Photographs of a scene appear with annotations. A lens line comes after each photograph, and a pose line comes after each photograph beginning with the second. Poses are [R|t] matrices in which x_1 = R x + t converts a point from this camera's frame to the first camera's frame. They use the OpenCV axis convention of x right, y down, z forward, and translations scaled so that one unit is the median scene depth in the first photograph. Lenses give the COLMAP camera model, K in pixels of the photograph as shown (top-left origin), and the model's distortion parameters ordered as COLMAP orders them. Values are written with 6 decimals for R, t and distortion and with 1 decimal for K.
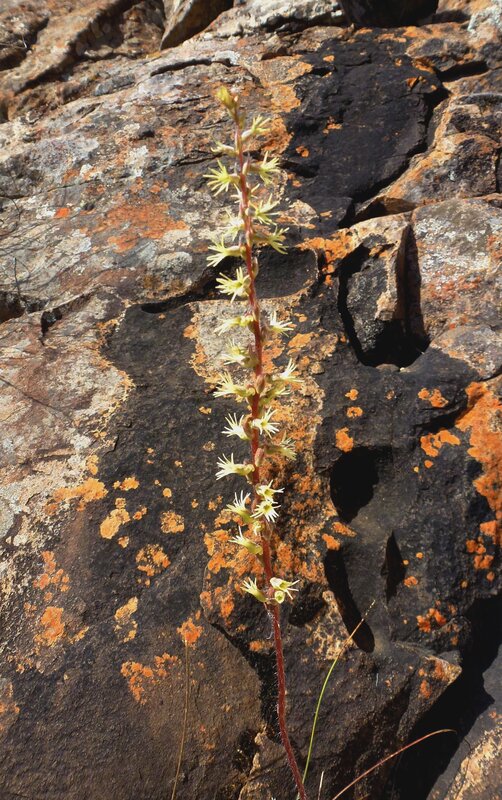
lens RADIAL K [[568.3, 0, 251.6], [0, 568.3, 403.1], [0, 0, 1]] dist [-0.008829, -0.002130]
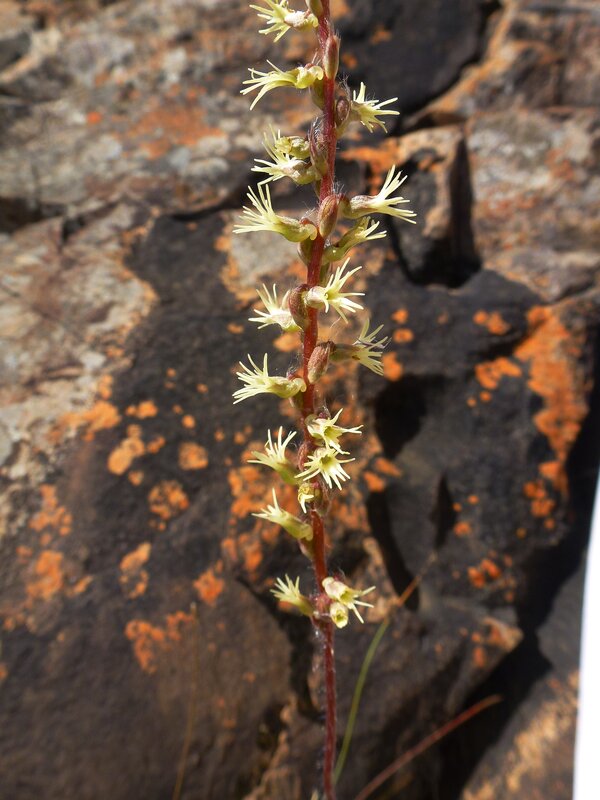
lens RADIAL K [[557.8, 0, 298.8], [0, 557.8, 403.5], [0, 0, 1]] dist [-0.026642, 0.000266]
pose [[0.999339, 0.027181, 0.024153, -0.001116], [-0.030192, 0.990445, 0.134567, 0.009829], [-0.020265, -0.135207, 0.990610, 0.144963]]
